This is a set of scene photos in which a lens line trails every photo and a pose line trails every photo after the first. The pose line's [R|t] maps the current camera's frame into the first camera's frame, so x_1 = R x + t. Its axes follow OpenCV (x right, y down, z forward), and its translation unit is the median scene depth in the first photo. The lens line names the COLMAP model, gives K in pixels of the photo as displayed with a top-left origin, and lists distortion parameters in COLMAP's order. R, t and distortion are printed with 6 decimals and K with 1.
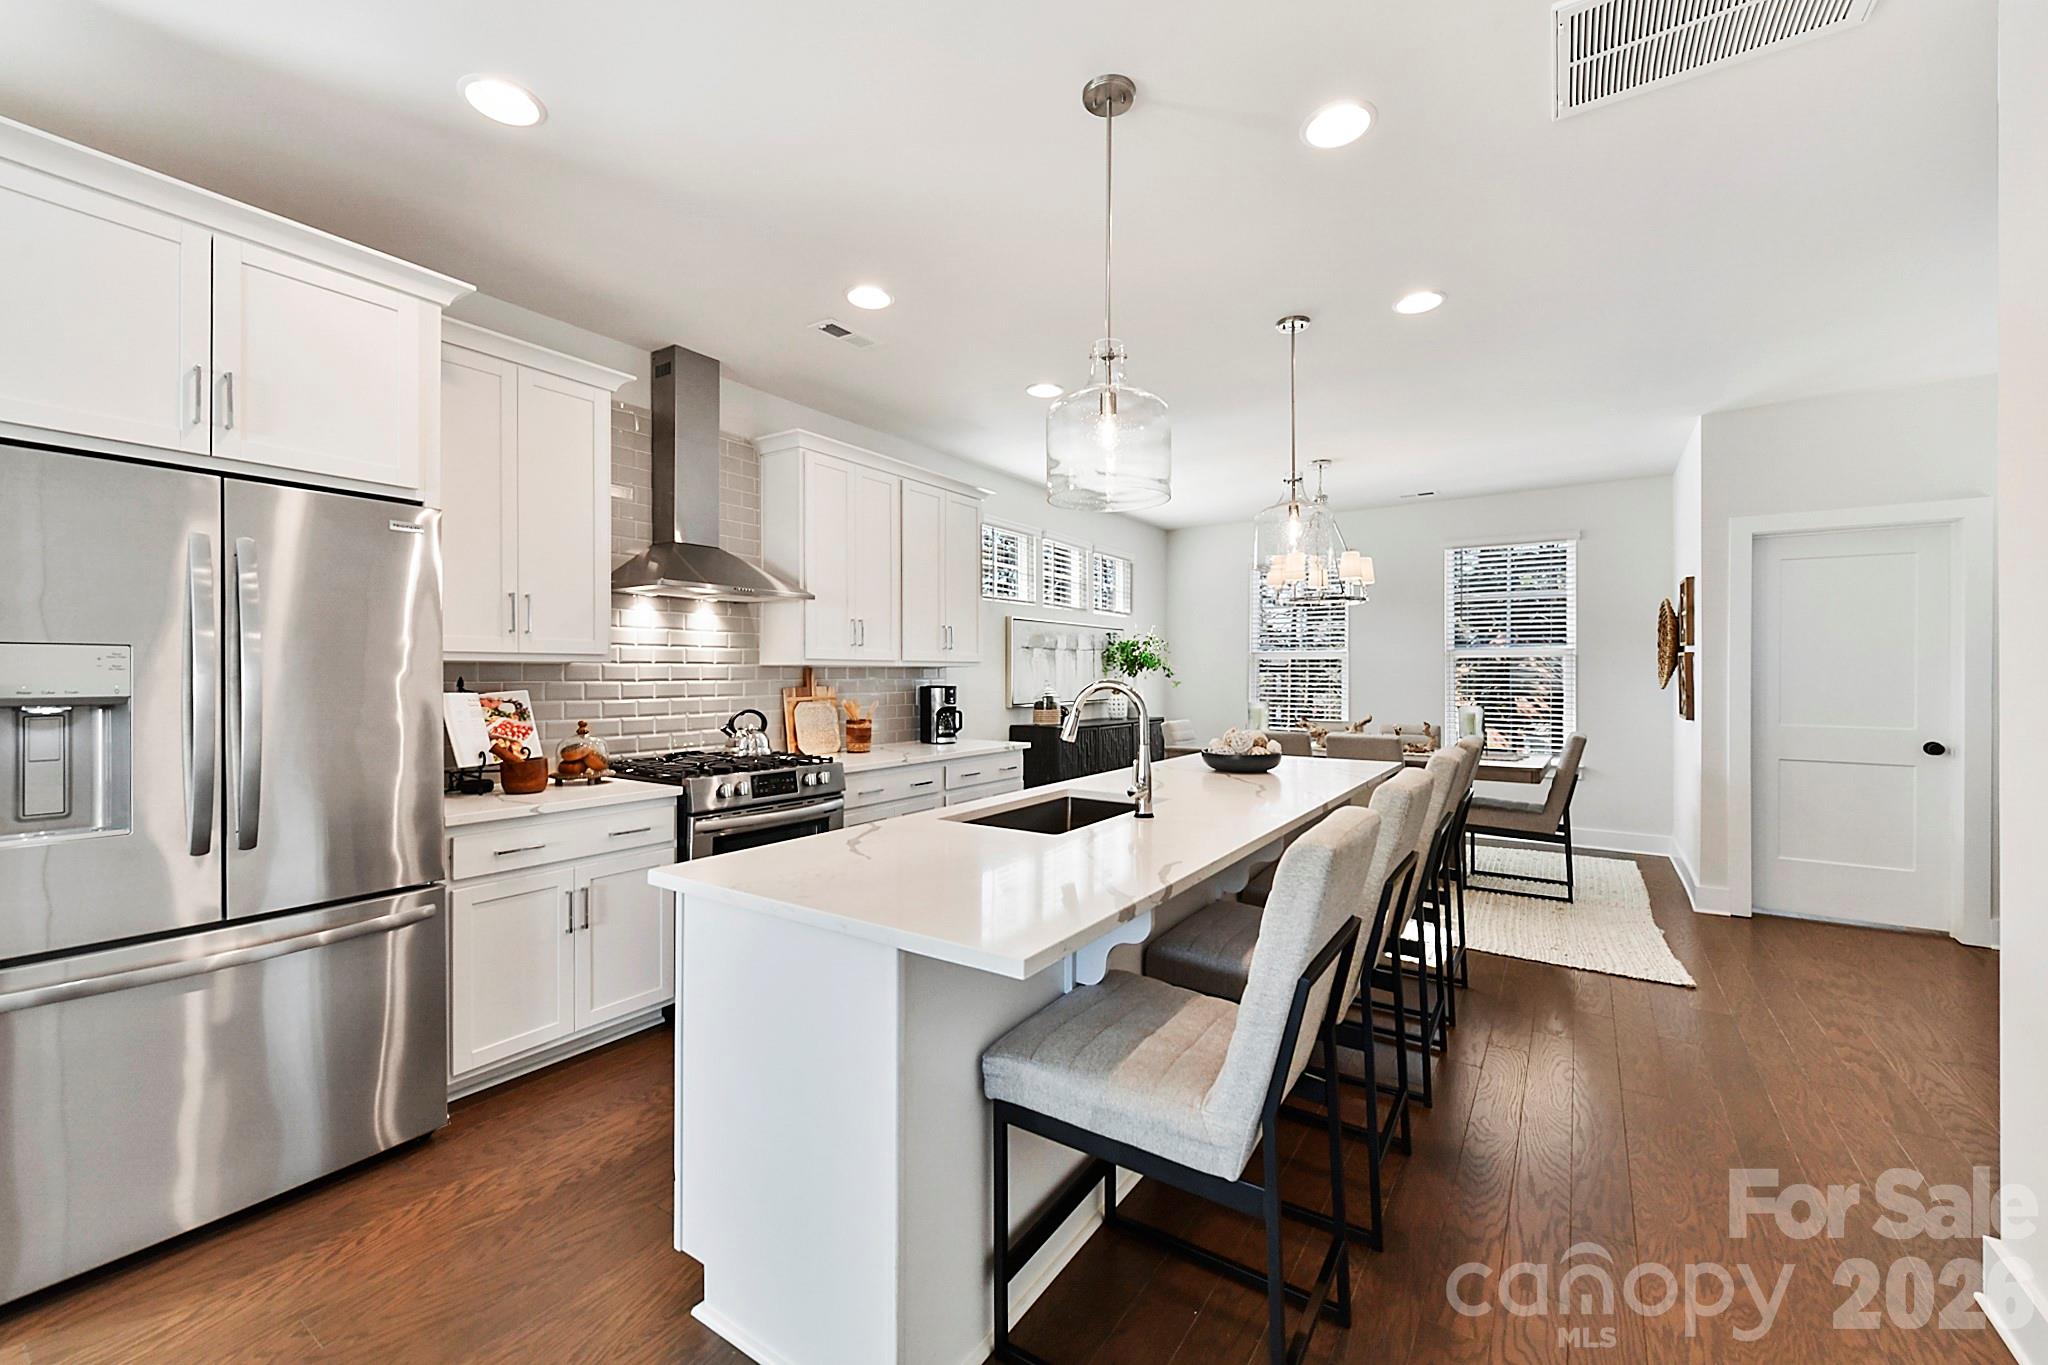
lens RADIAL K [[819.4, 0, 1024.0], [0, 819.4, 682.5], [0, 0, 1]] dist [-0.002170, -0.000219]
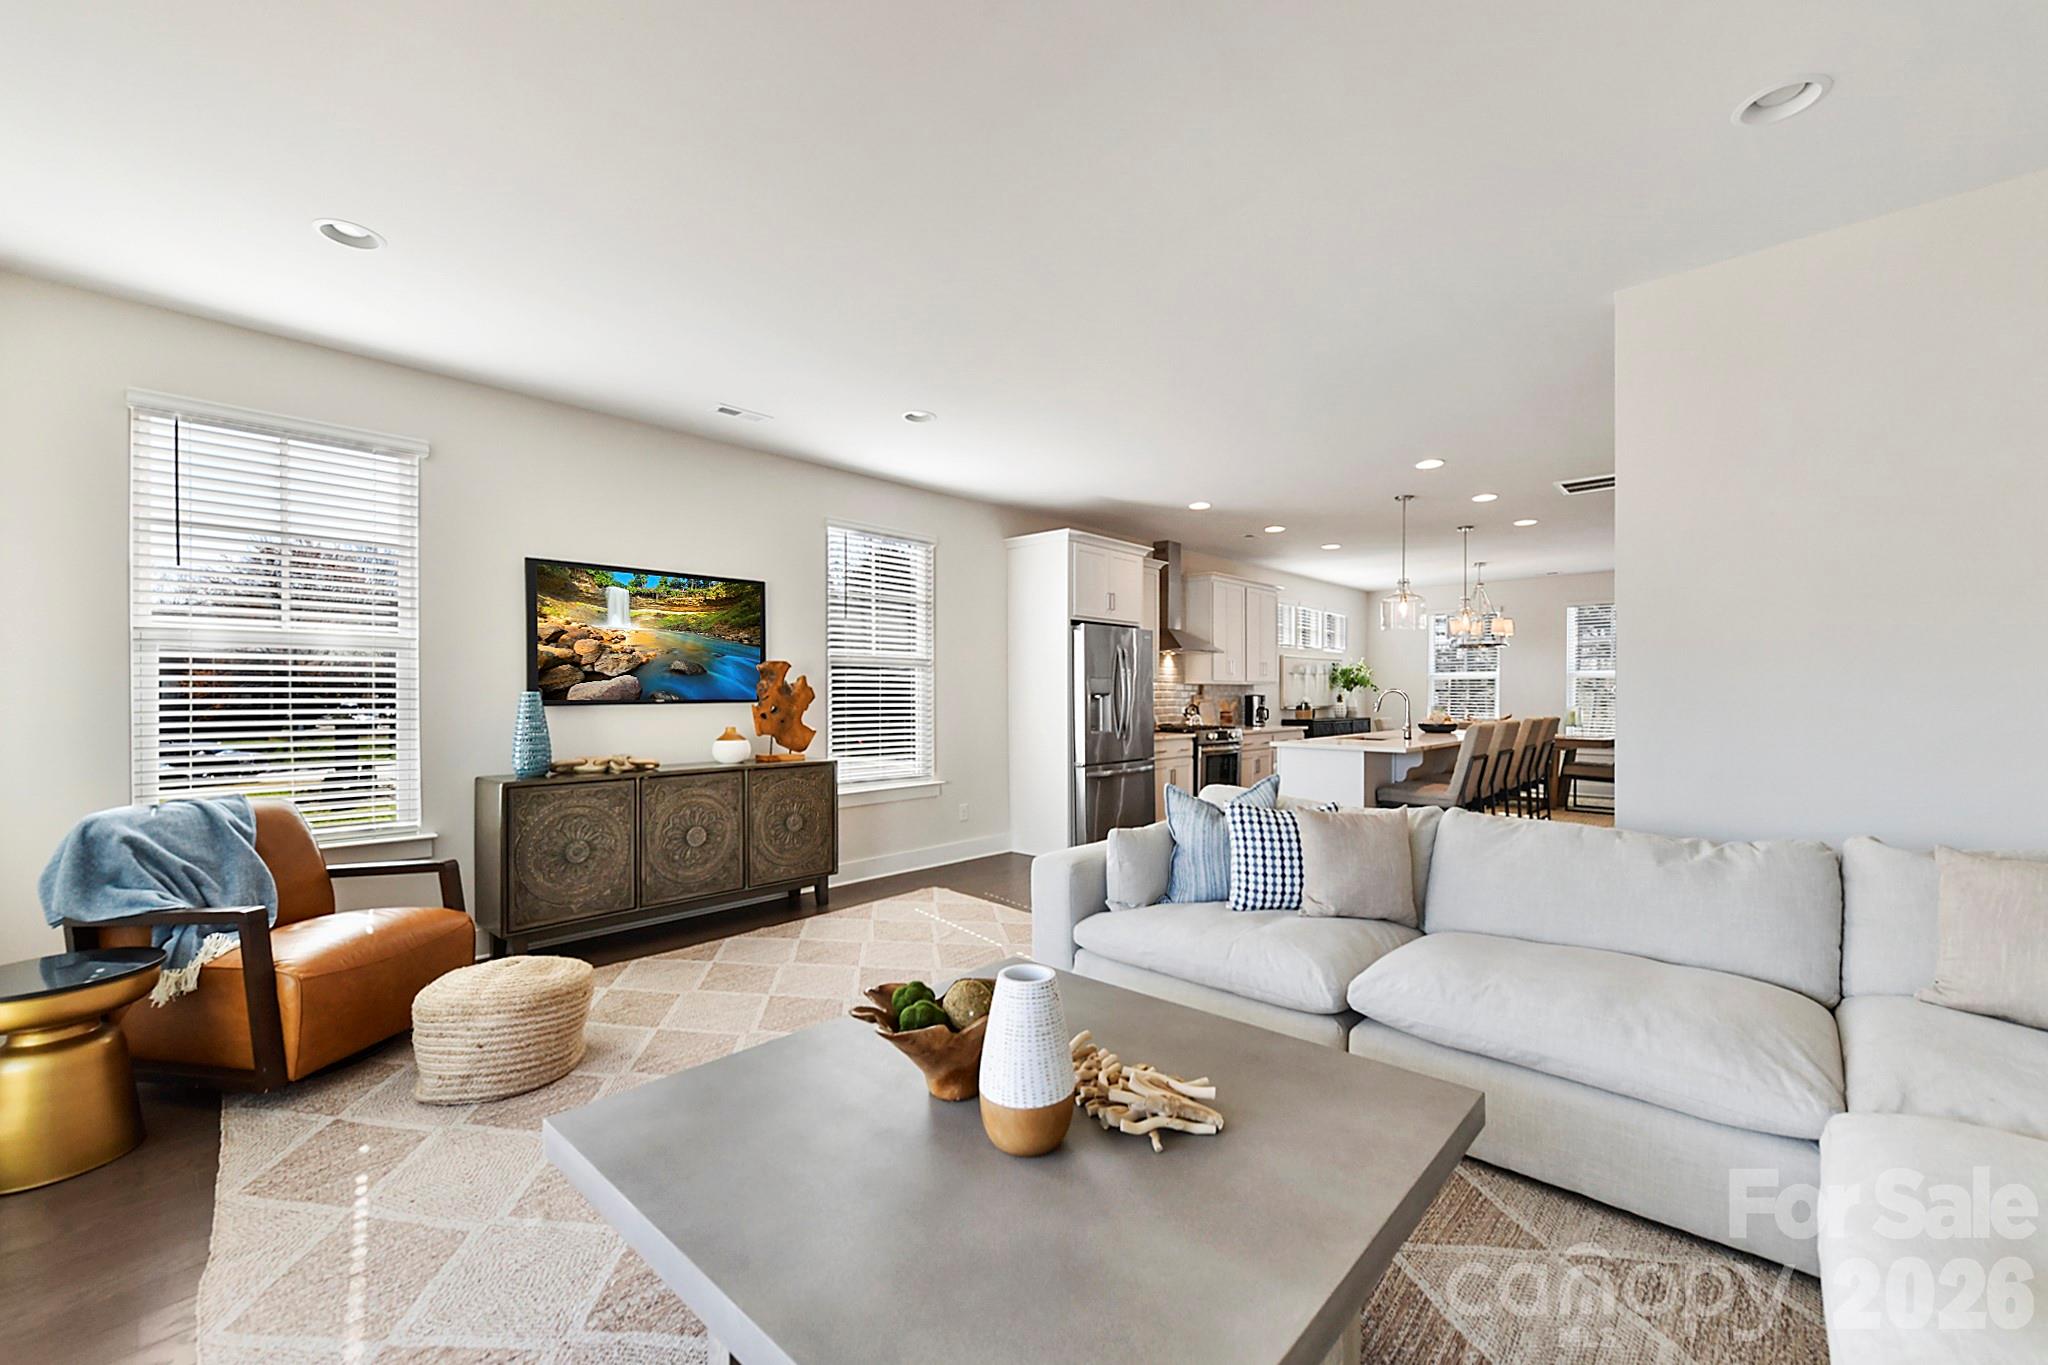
lens RADIAL K [[826.0, 0, 1021.6], [0, 826.0, 711.0], [0, 0, 1]] dist [-0.000172, -0.000026]
pose [[0.987293, -0.002051, -0.158898, -0.315358], [0.002965, 0.999980, 0.005514, 0.026793], [0.158884, -0.005915, 0.987280, -0.879721]]
